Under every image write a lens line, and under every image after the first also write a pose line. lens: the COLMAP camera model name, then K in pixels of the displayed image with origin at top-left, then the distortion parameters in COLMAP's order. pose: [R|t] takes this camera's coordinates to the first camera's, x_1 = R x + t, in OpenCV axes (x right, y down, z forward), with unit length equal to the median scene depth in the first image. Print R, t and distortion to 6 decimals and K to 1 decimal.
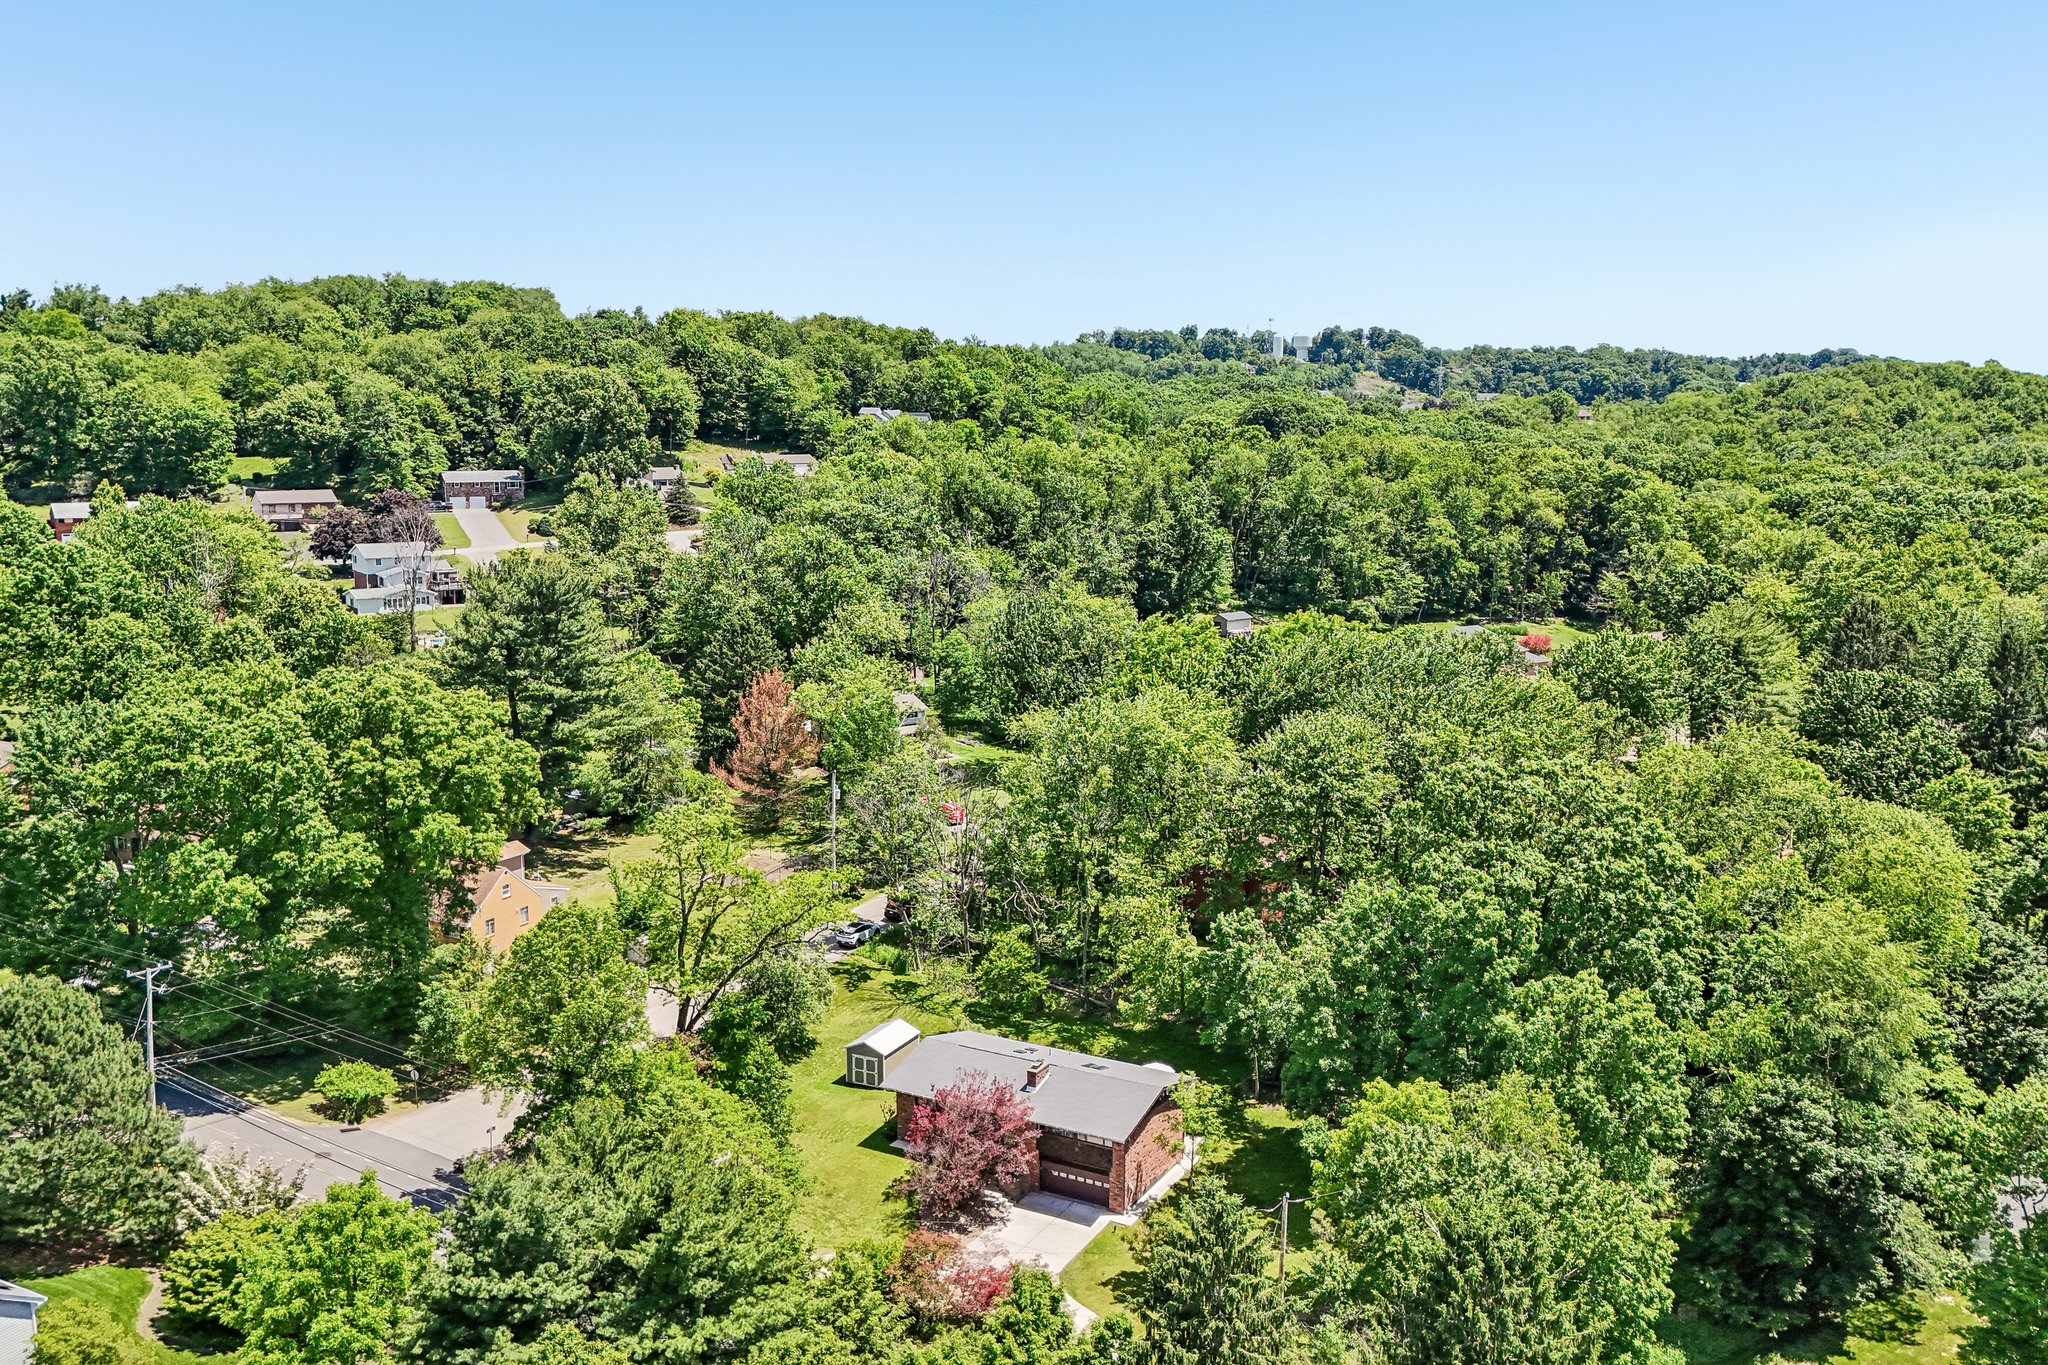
lens RADIAL K [[1770.2, 0, 1024.0], [0, 1770.2, 682.5], [0, 0, 1]] dist [0.117041, -0.188783]
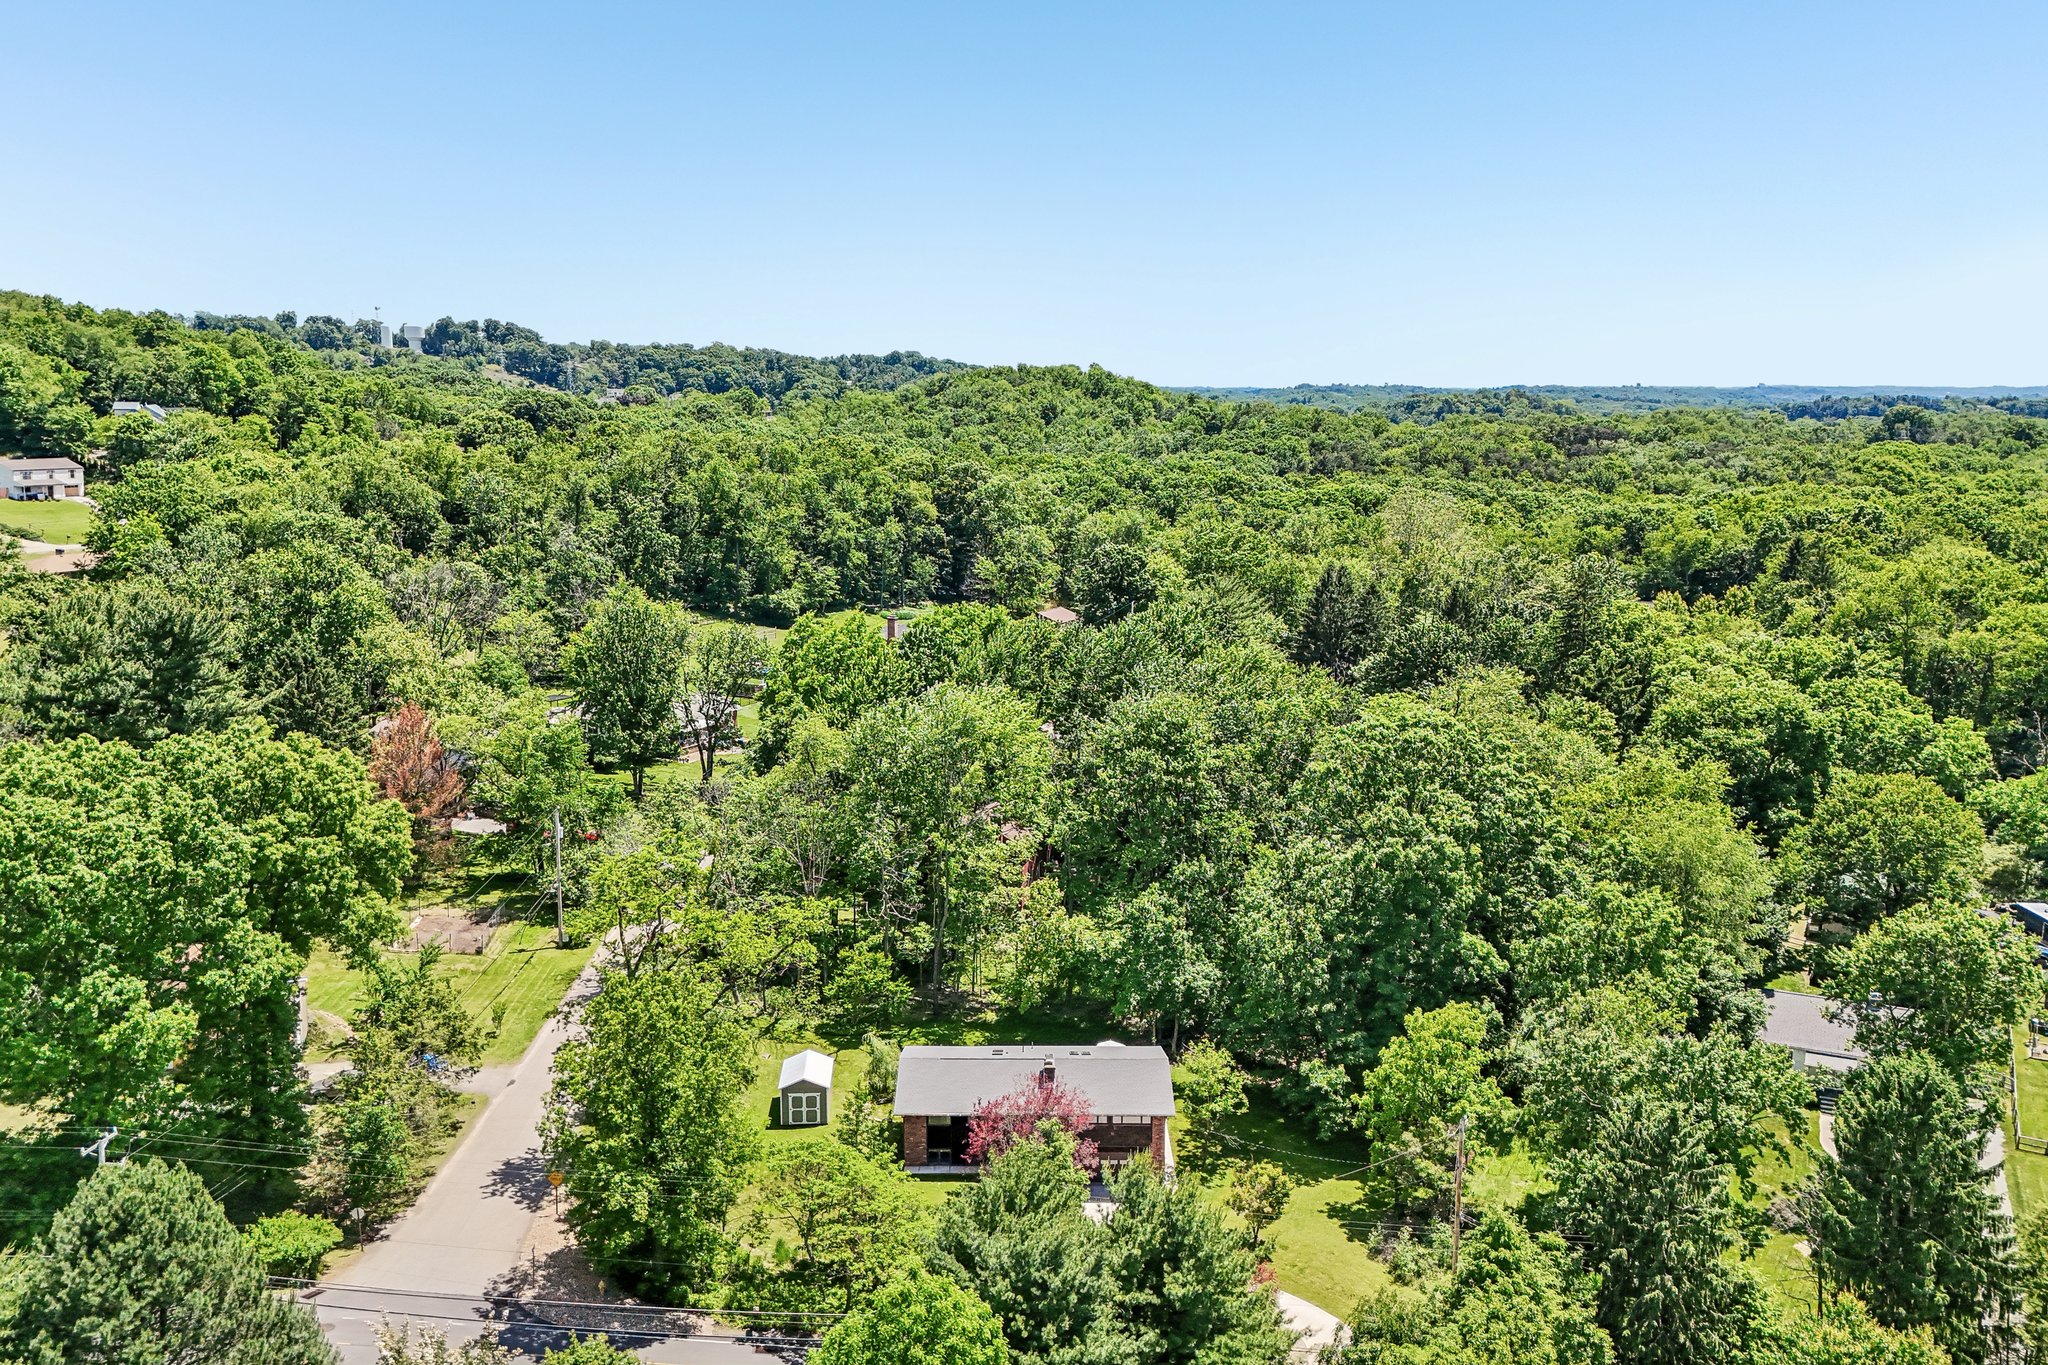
lens RADIAL K [[1770.2, 0, 1024.0], [0, 1770.2, 682.5], [0, 0, 1]] dist [0.117041, -0.188783]
pose [[0.871720, -0.080705, 0.483312, -0.215421], [0.079384, 0.996573, 0.023231, -0.009977], [-0.483531, 0.018116, 0.875140, 0.056877]]
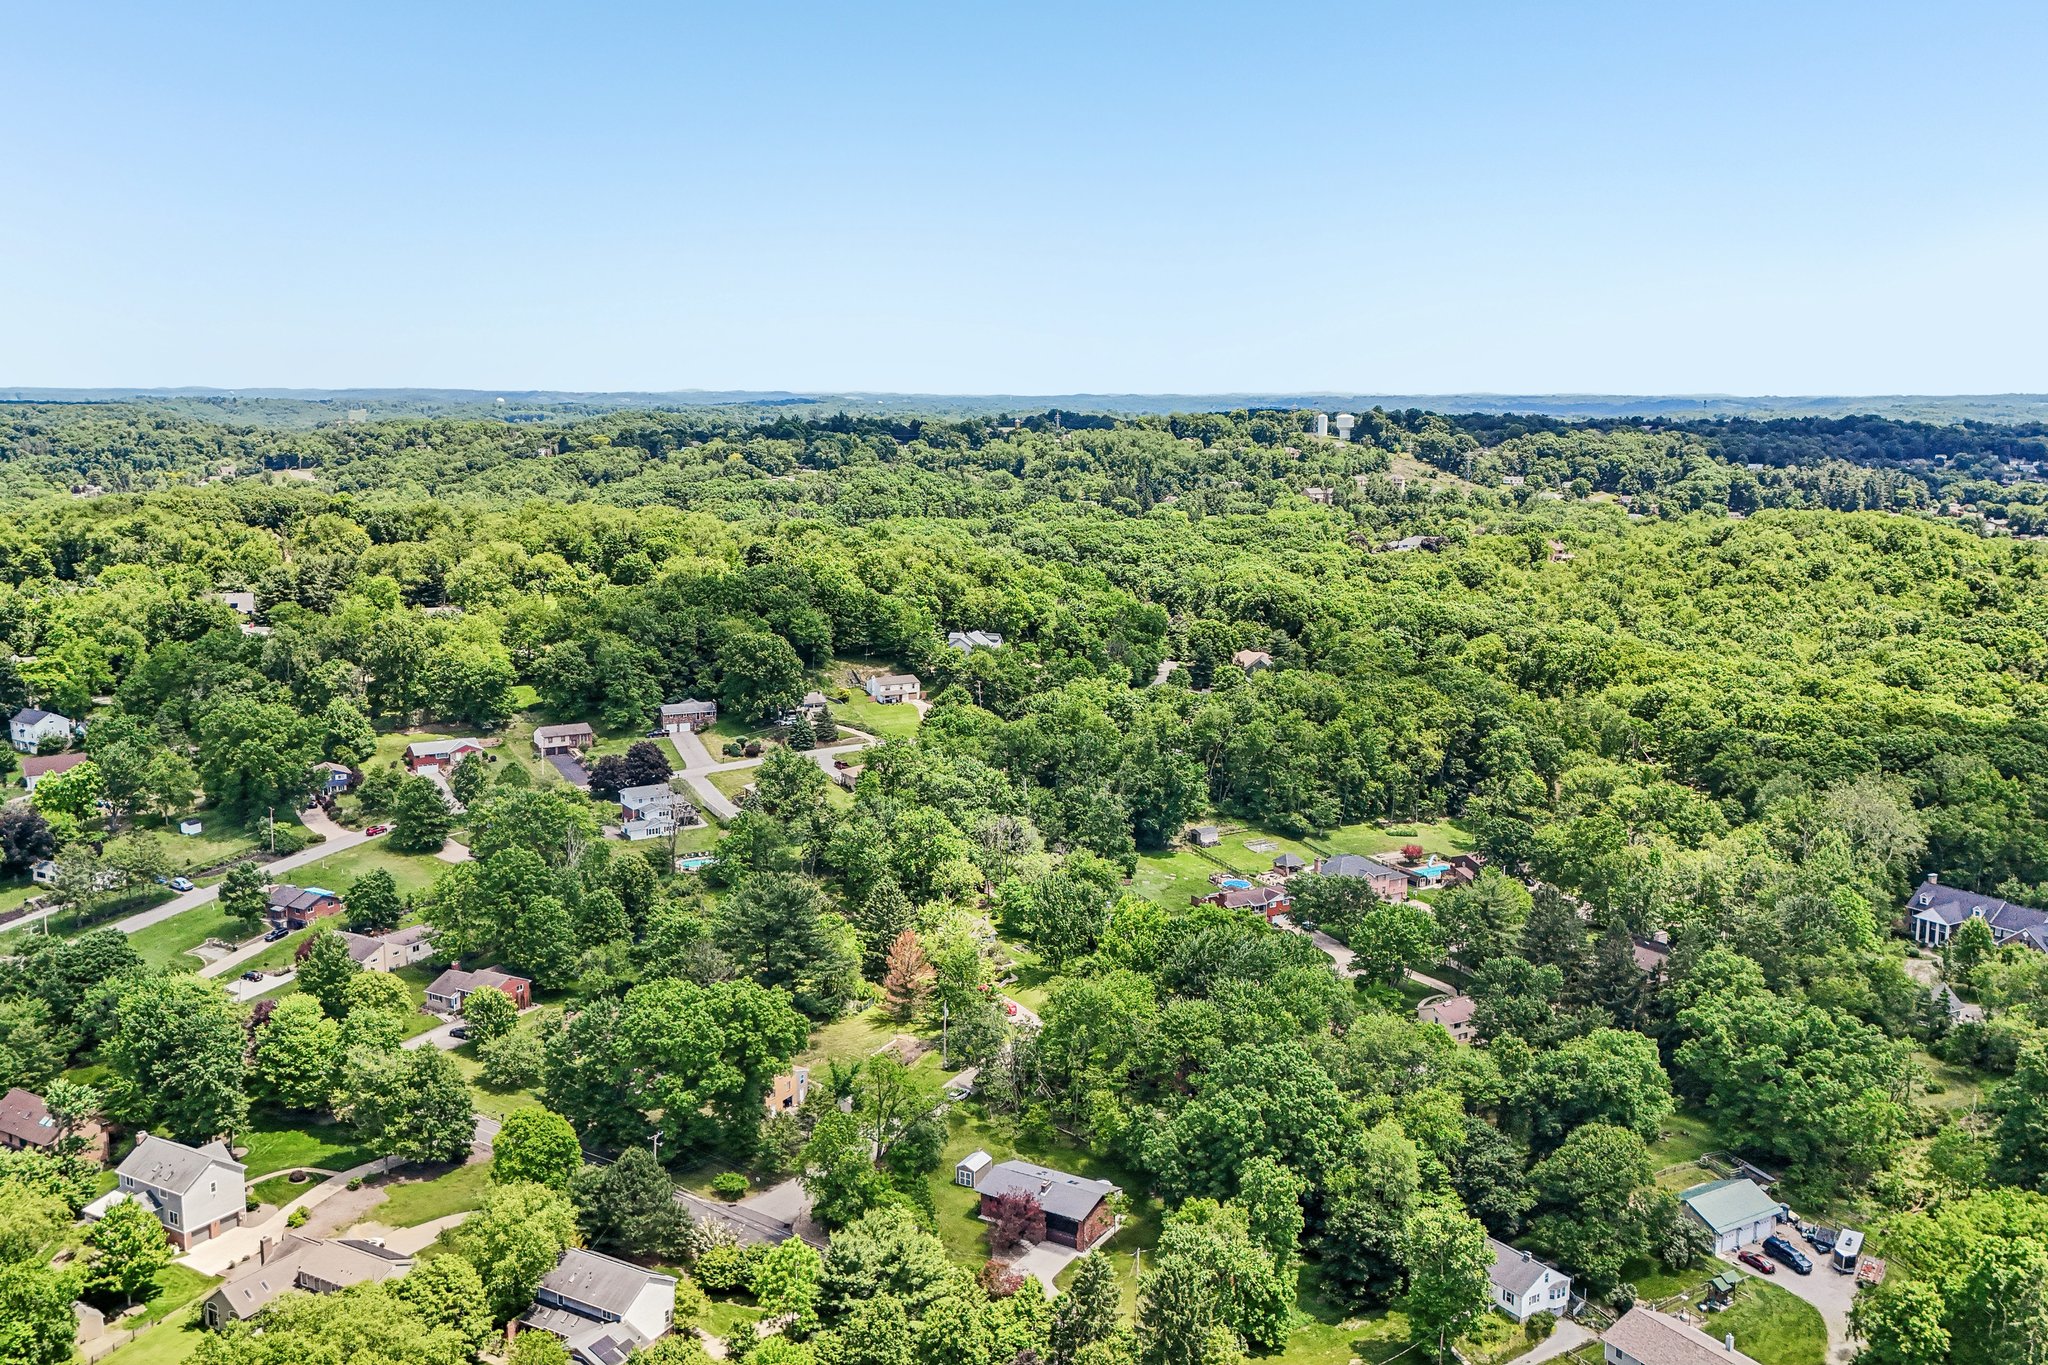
lens RADIAL K [[1770.2, 0, 1024.0], [0, 1770.2, 682.5], [0, 0, 1]] dist [0.117041, -0.188783]
pose [[0.999177, 0.005800, -0.040149, 0.029989], [-0.005825, 0.999983, -0.000495, -0.180190], [0.040145, 0.000728, 0.999194, -0.539457]]
